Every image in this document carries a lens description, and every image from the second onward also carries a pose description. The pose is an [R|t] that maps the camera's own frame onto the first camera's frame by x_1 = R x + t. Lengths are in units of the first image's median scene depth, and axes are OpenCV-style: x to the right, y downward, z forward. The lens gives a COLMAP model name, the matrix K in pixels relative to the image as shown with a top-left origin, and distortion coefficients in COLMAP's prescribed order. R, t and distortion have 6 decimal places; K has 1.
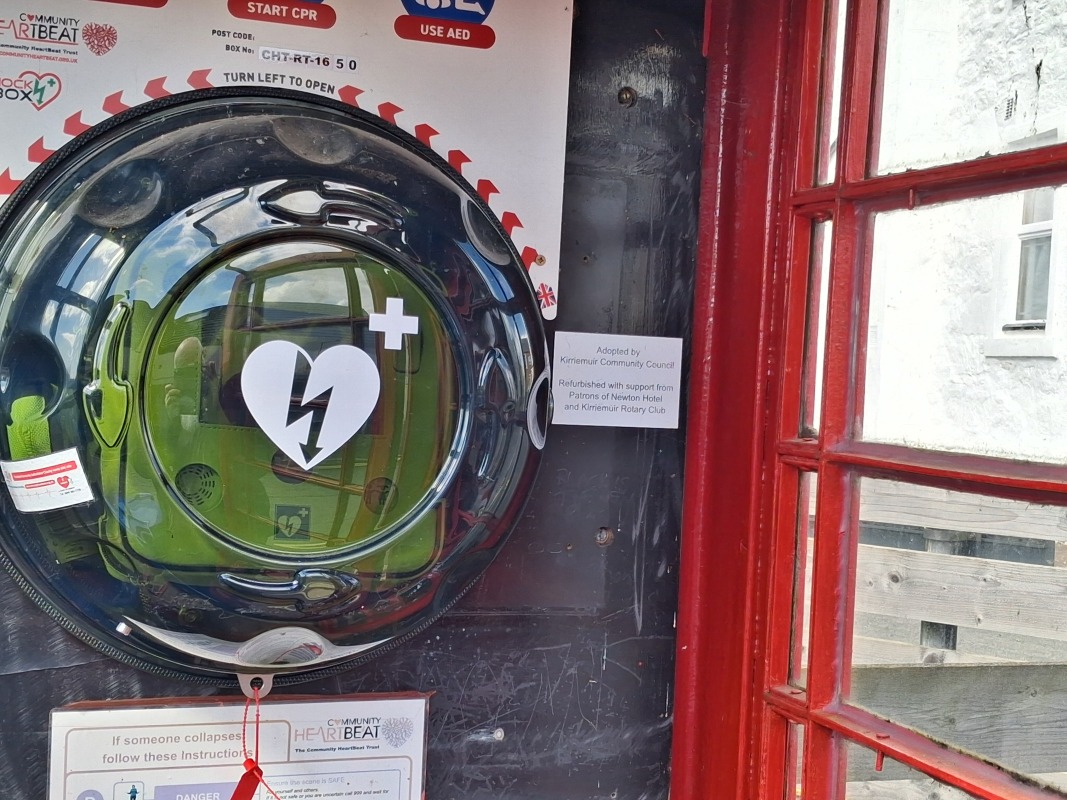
lens RADIAL K [[1677.6, 0, 550.0], [0, 1677.6, 398.5], [0, 0, 1]] dist [0.350232, -1.573035]
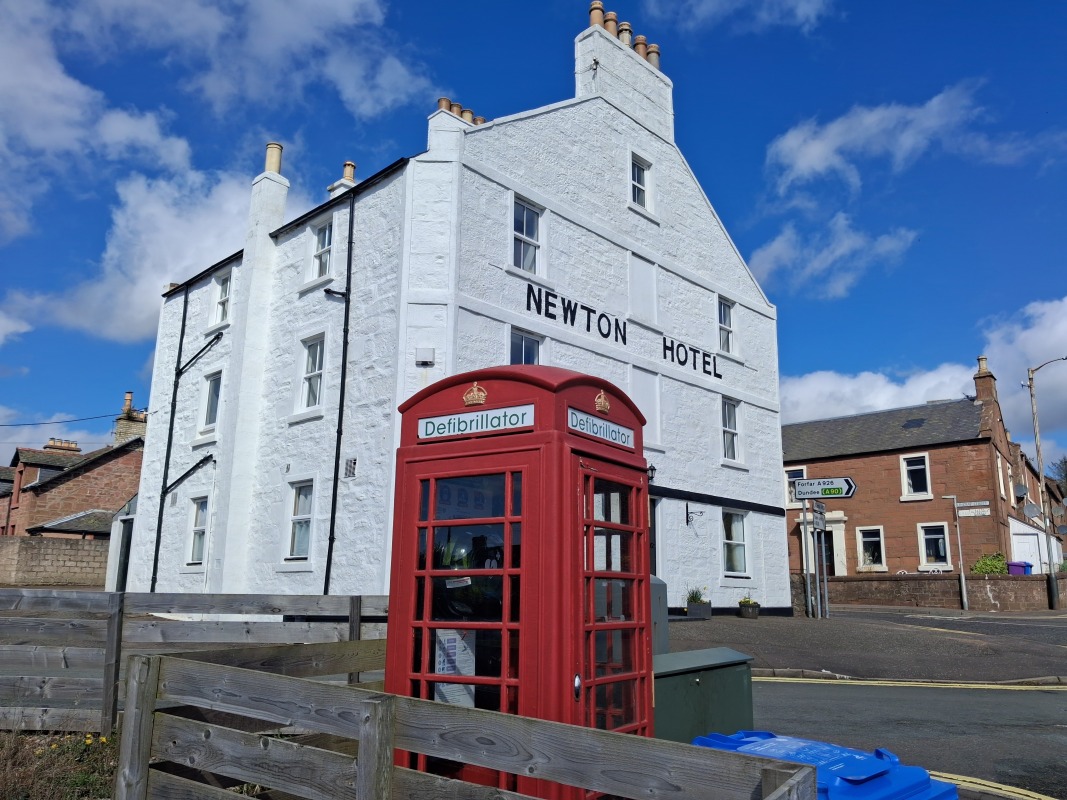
lens RADIAL K [[832.9, 0, 533.5], [0, 832.9, 400.0], [0, 0, 1]] dist [0.000922, 0.005497]
pose [[0.793607, 0.096723, 0.600693, -1.770054], [0.042916, 0.975925, -0.213841, 0.052708], [-0.606915, 0.195485, 0.770351, -1.505555]]
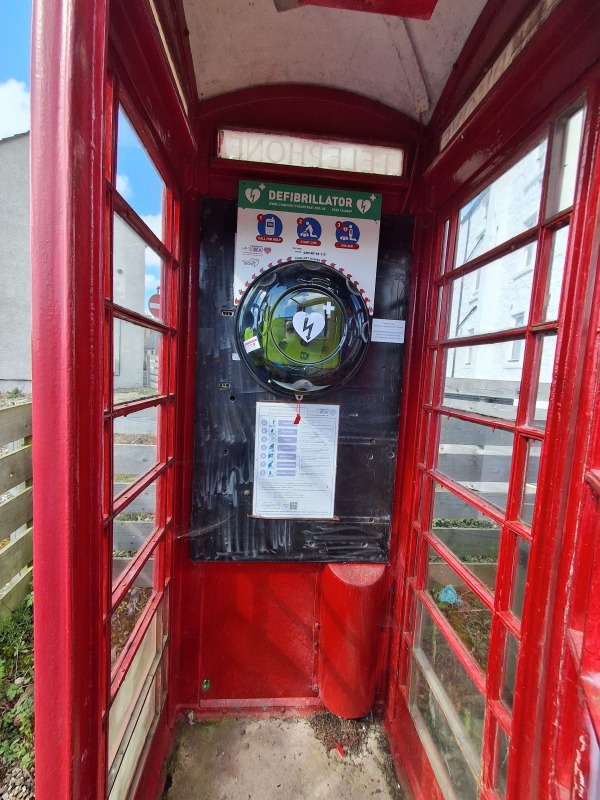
lens RADIAL K [[372.6, 0, 300.0], [0, 372.6, 400.0], [0, 0, 1]] dist [0.011830, 0.000032]
pose [[0.968890, 0.026261, -0.246094, 0.064473], [-0.014056, 0.998588, 0.051222, 0.122117], [0.247091, -0.046170, 0.967892, 0.064550]]
